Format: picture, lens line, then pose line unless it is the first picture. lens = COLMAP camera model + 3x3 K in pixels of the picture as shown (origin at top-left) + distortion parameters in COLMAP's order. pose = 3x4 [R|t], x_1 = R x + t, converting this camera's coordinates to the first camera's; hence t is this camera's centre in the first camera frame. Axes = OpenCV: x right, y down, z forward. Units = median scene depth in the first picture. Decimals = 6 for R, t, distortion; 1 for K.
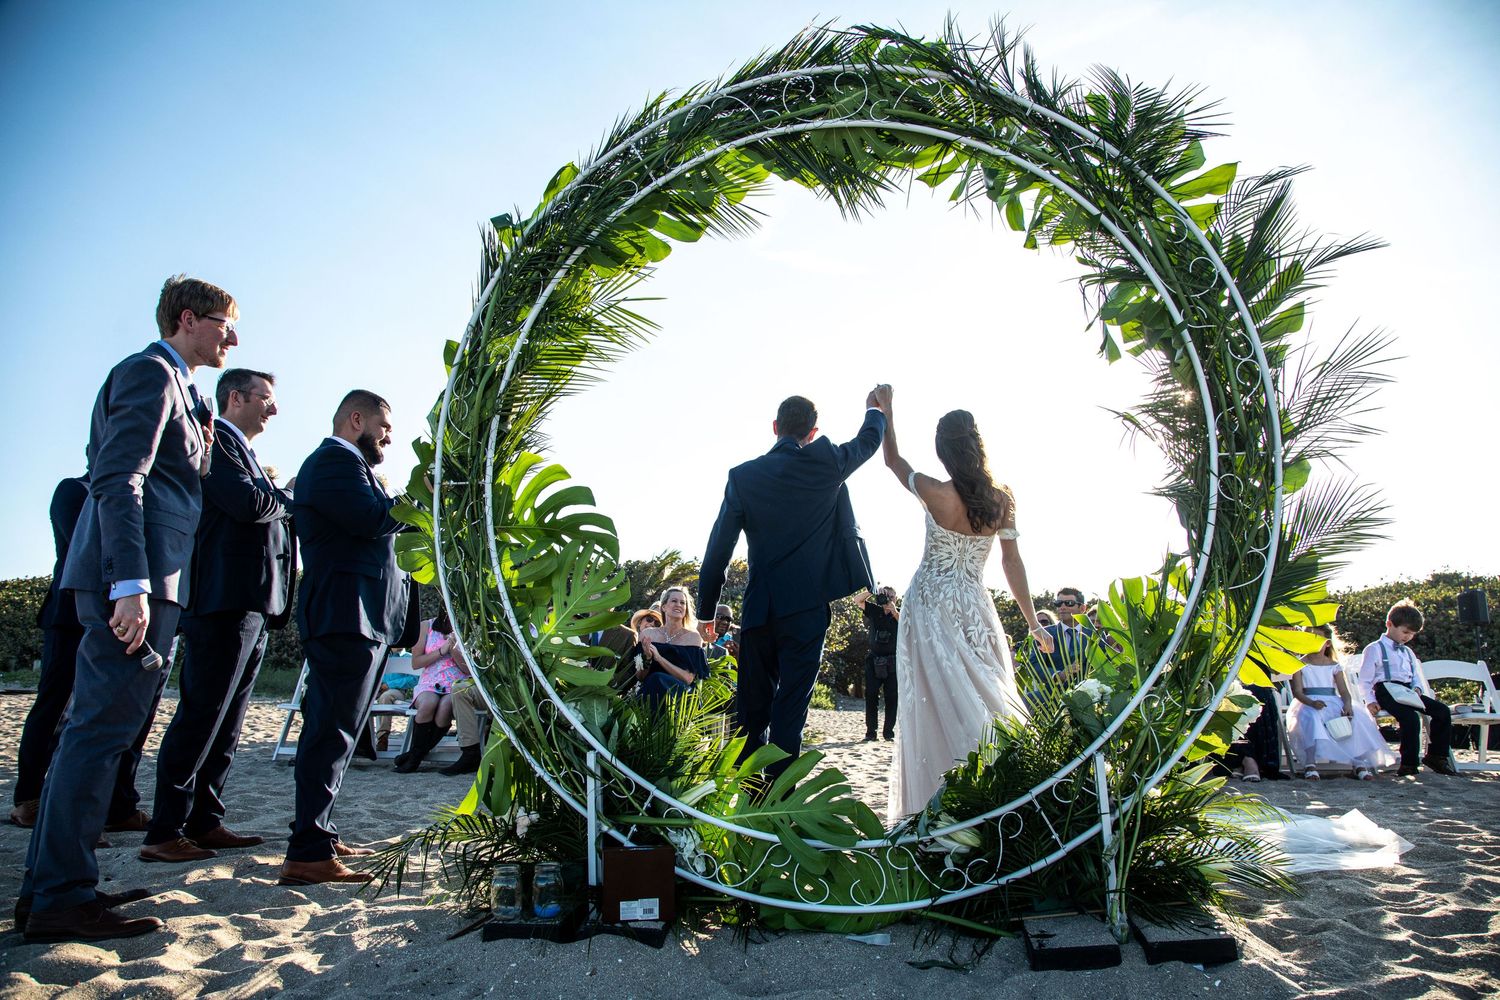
lens RADIAL K [[1079.5, 0, 755.0], [0, 1079.5, 499.2], [0, 0, 1]] dist [-0.021436, 0.005467]
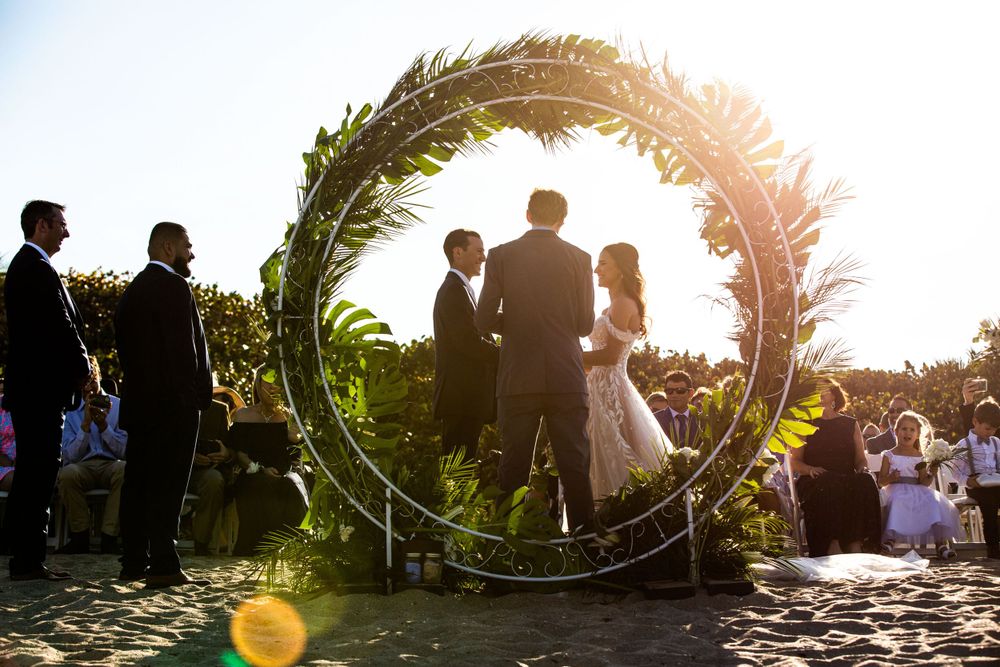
lens RADIAL K [[2157.5, 0, 499.9], [0, 2157.5, 330.8], [0, 0, 1]] dist [0.537670, 0.000000]
pose [[0.977867, 0.023751, 0.207876, -0.689206], [-0.041392, 0.995860, 0.080929, -0.280736], [-0.205094, -0.087742, 0.974801, -2.255594]]
